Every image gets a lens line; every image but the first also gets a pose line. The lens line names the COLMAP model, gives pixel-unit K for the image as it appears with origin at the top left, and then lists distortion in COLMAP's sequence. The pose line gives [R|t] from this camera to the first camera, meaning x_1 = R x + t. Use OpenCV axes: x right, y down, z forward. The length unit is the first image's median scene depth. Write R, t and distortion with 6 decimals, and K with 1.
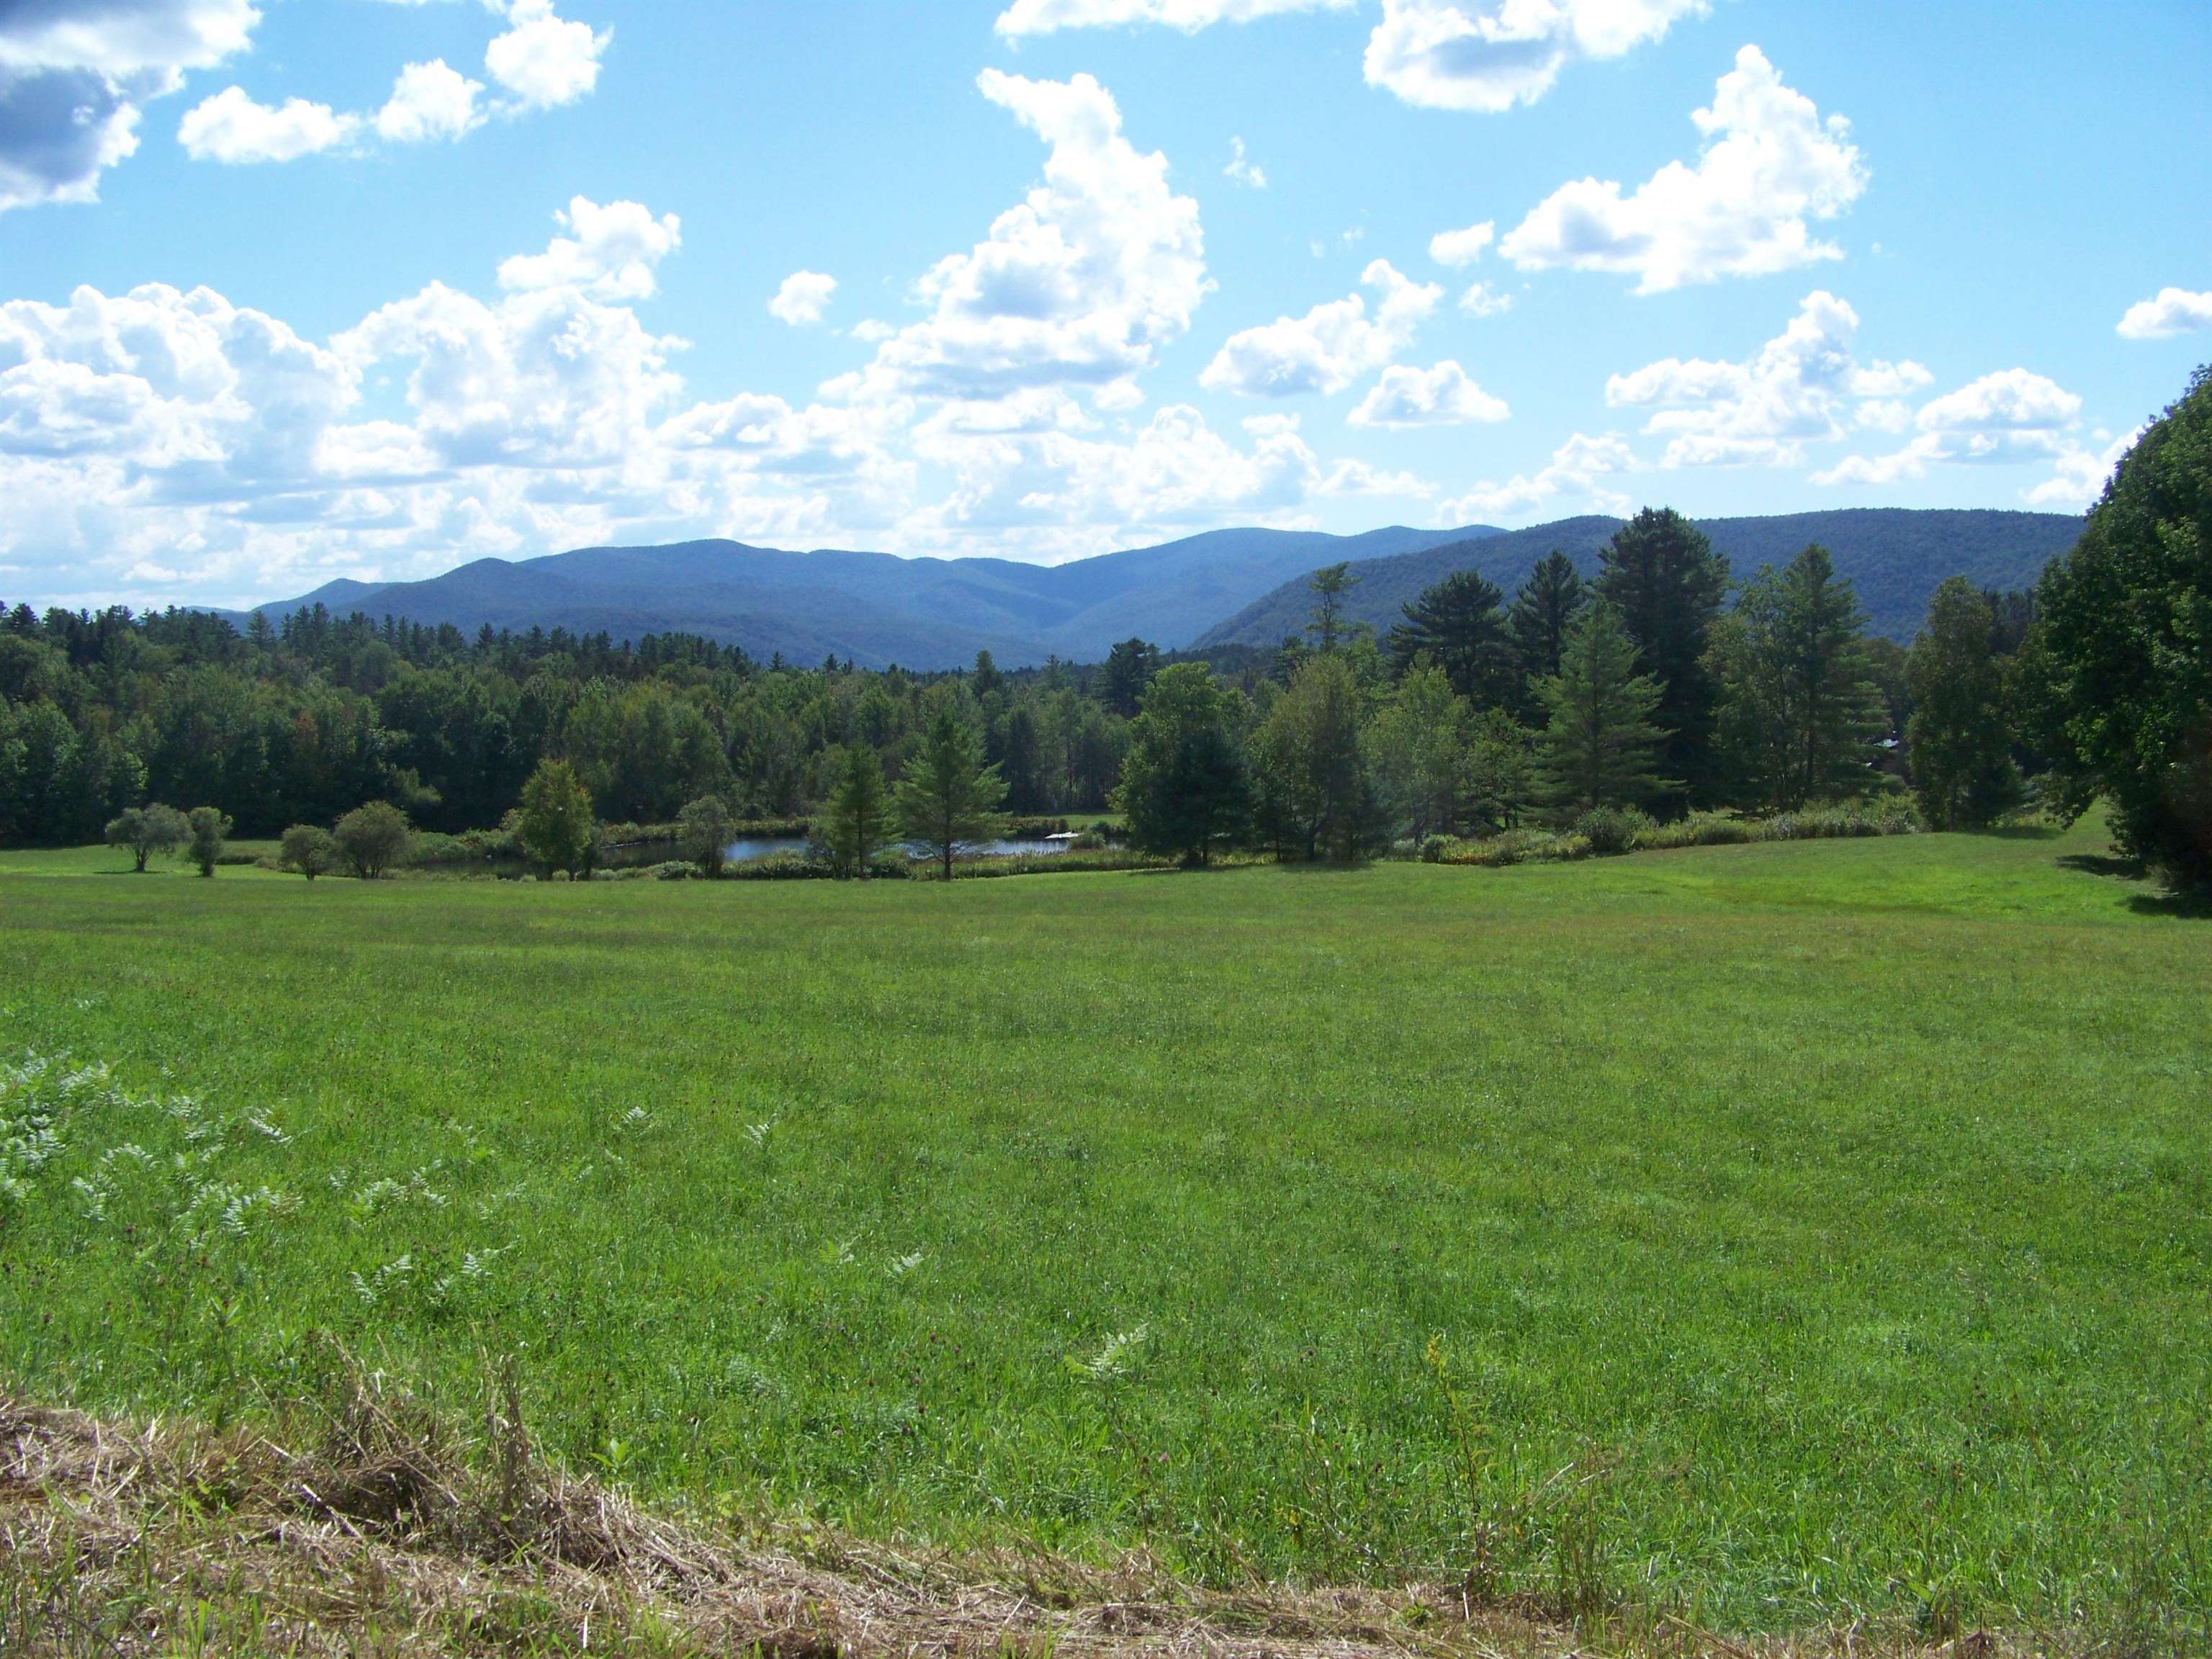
lens RADIAL K [[2349.2, 0, 1115.0], [0, 2349.2, 827.9], [0, 0, 1]] dist [-0.275018, 0.418976]
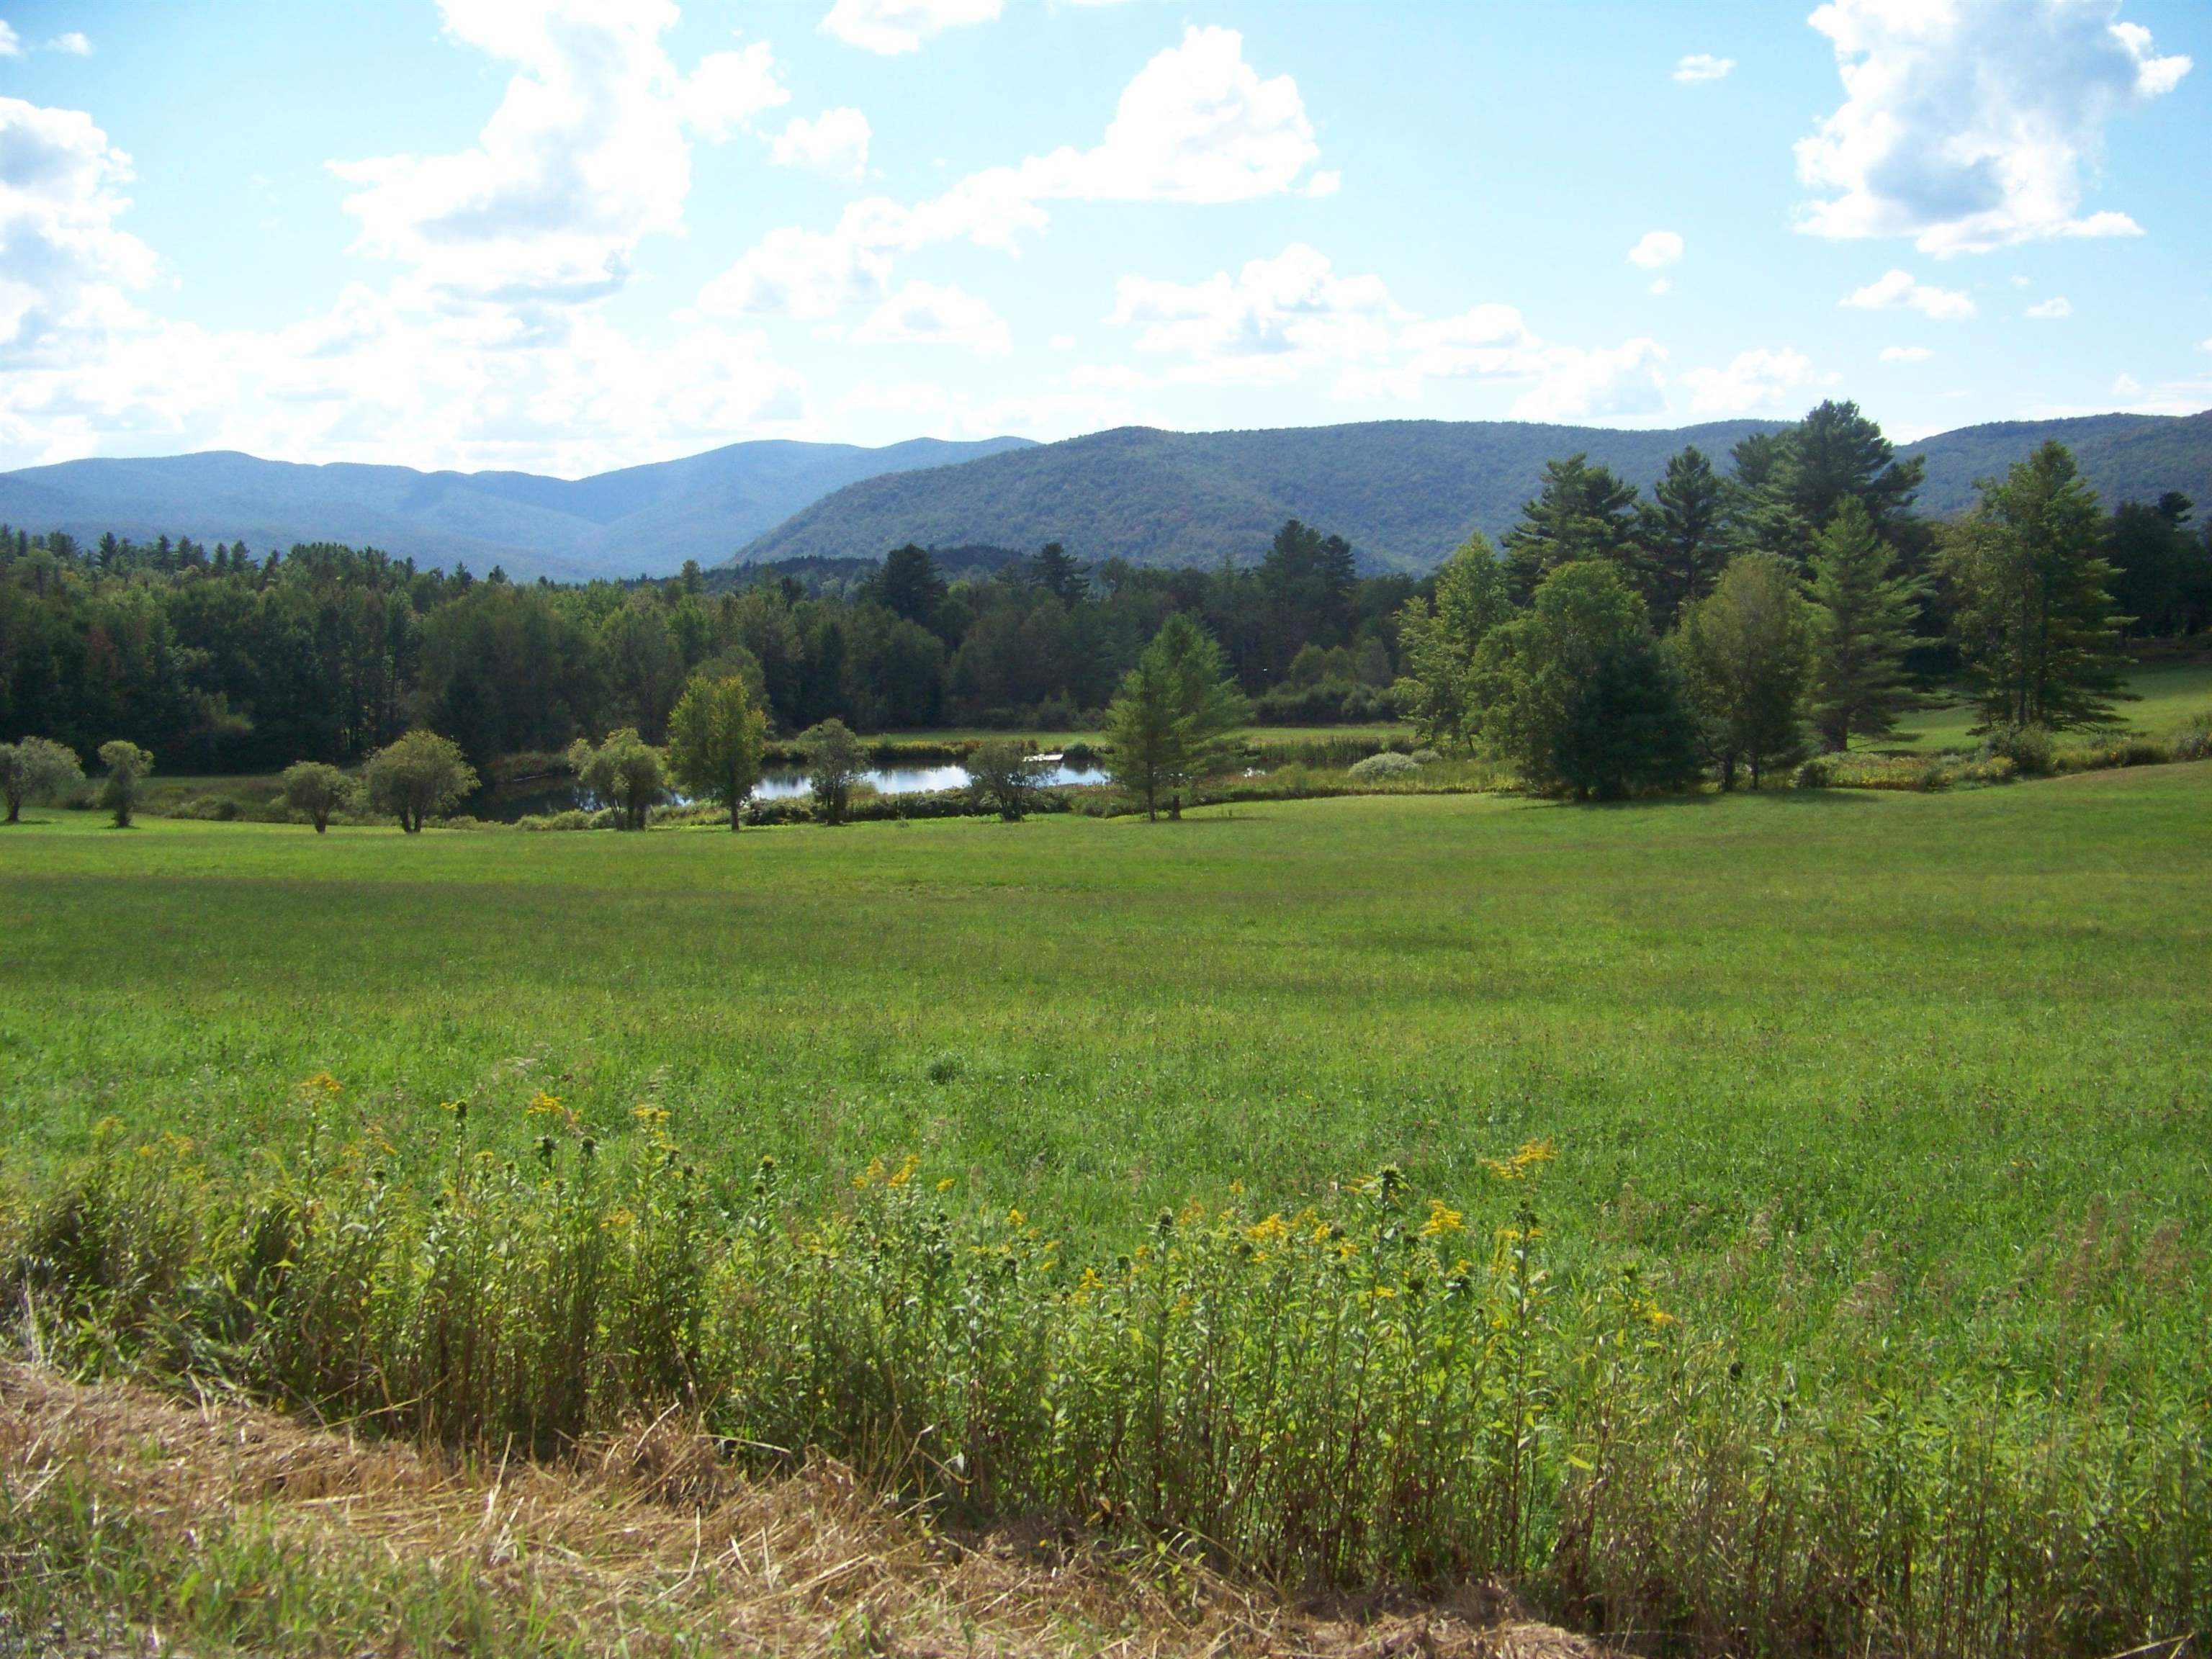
lens RADIAL K [[2349.2, 0, 1115.0], [0, 2349.2, 827.9], [0, 0, 1]] dist [-0.275018, 0.418976]
pose [[0.979318, -0.020715, 0.201263, -0.161840], [0.013131, 0.999155, 0.038943, -0.004078], [-0.201900, -0.035495, 0.978763, 0.102558]]
